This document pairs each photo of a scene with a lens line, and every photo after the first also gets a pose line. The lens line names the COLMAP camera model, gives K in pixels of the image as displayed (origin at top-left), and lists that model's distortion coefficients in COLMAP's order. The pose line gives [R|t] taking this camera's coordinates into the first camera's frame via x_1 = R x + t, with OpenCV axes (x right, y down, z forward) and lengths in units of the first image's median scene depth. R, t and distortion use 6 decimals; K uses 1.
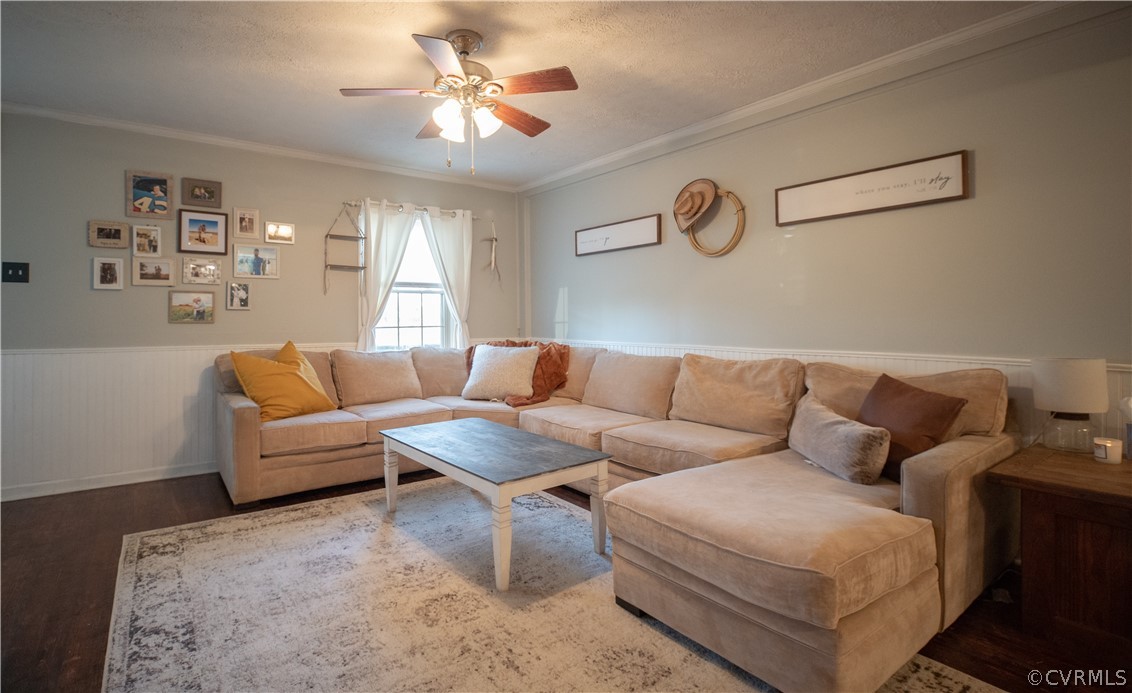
lens RADIAL K [[543.7, 0, 562.2], [0, 543.7, 324.4], [0, 0, 1]] dist [0.000229, -0.000046]
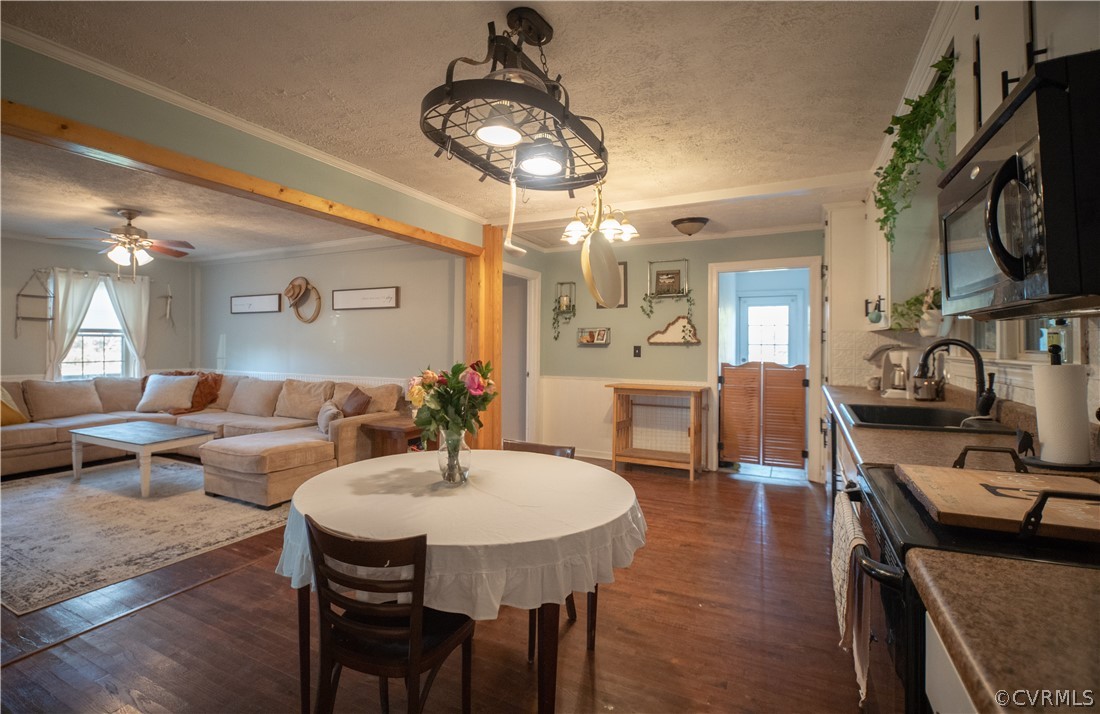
lens RADIAL K [[530.5, 0, 509.3], [0, 530.5, 342.7], [0, 0, 1]] dist [-0.002532, -0.000652]
pose [[0.925134, 0.008547, 0.379544, 0.200885], [-0.005020, 0.999935, -0.010280, -0.039410], [-0.379607, 0.007605, 0.925117, -0.694634]]
